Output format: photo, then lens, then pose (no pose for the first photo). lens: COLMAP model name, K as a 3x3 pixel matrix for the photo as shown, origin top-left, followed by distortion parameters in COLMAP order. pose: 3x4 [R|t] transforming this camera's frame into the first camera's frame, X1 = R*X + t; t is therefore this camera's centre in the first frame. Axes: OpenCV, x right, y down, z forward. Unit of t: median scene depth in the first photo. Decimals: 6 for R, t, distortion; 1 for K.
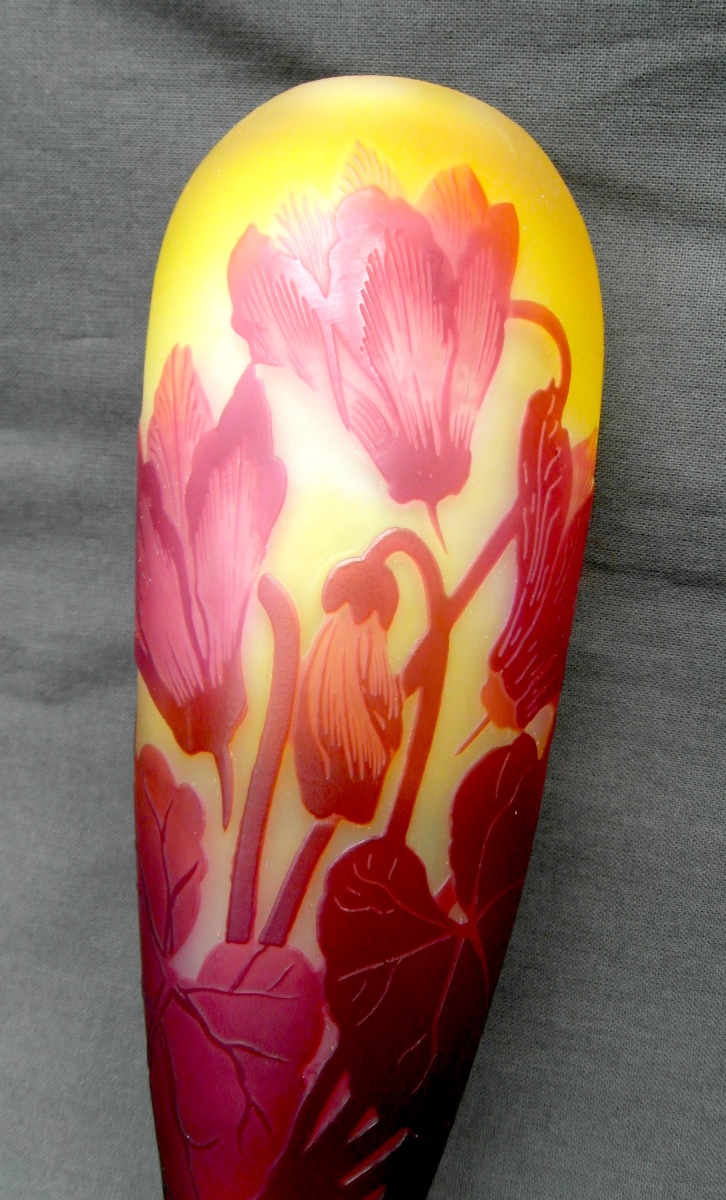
lens RADIAL K [[1217.2, 0, 363.0], [0, 1217.2, 600.0], [0, 0, 1]] dist [0.010506, 0.001512]
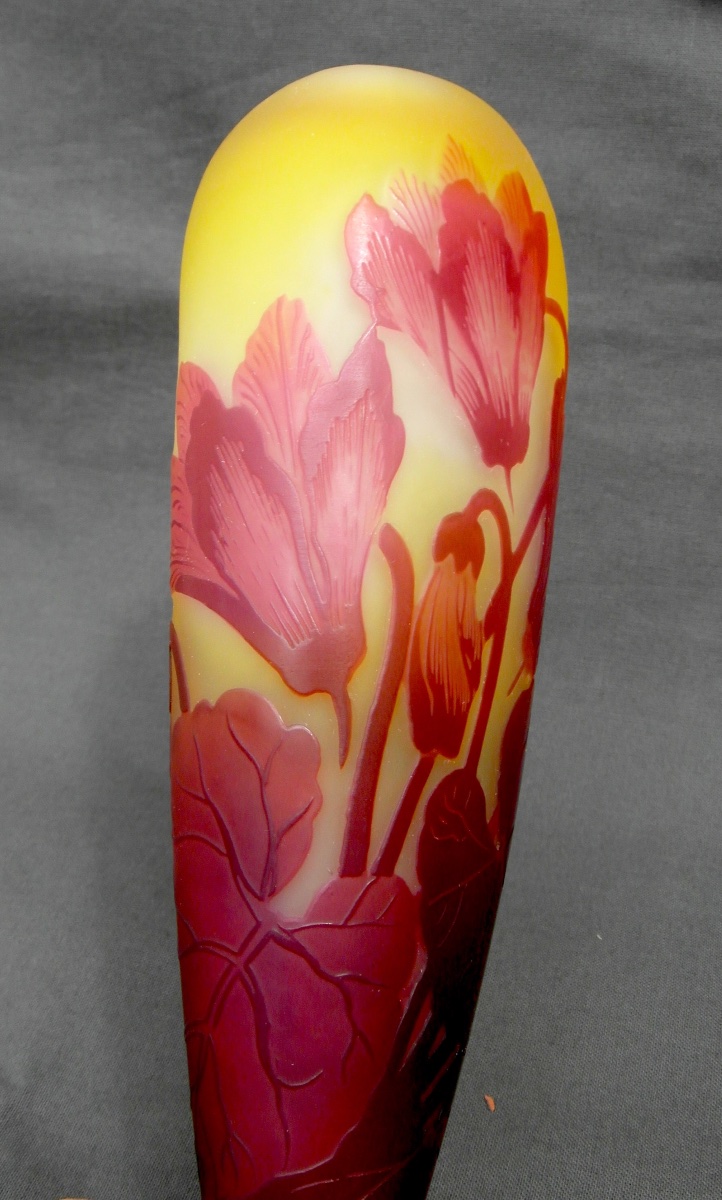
lens RADIAL K [[1217.2, 0, 361.0], [0, 1217.2, 600.0], [0, 0, 1]] dist [0.010506, 0.001512]
pose [[0.885554, 0.025036, 0.463862, -0.573593], [-0.014967, 0.999566, -0.025377, 0.071129], [-0.464296, 0.015530, 0.885544, 0.073051]]
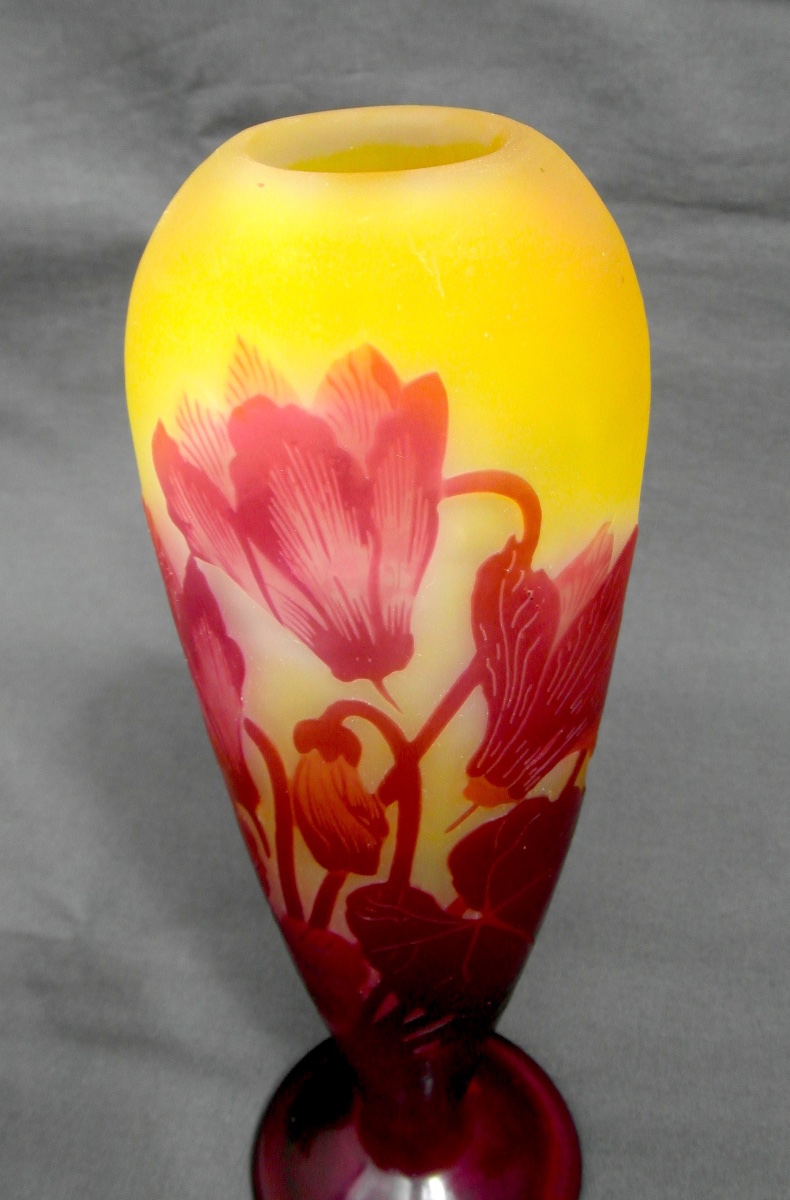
lens RADIAL K [[1173.3, 0, 447.2], [0, 1173.3, 599.6], [0, 0, 1]] dist [0.032062, 0.002659]
pose [[0.916930, 0.126337, -0.378522, 0.472047], [0.130287, 0.801799, 0.583219, -0.694102], [0.377180, -0.584087, 0.718733, 0.350376]]
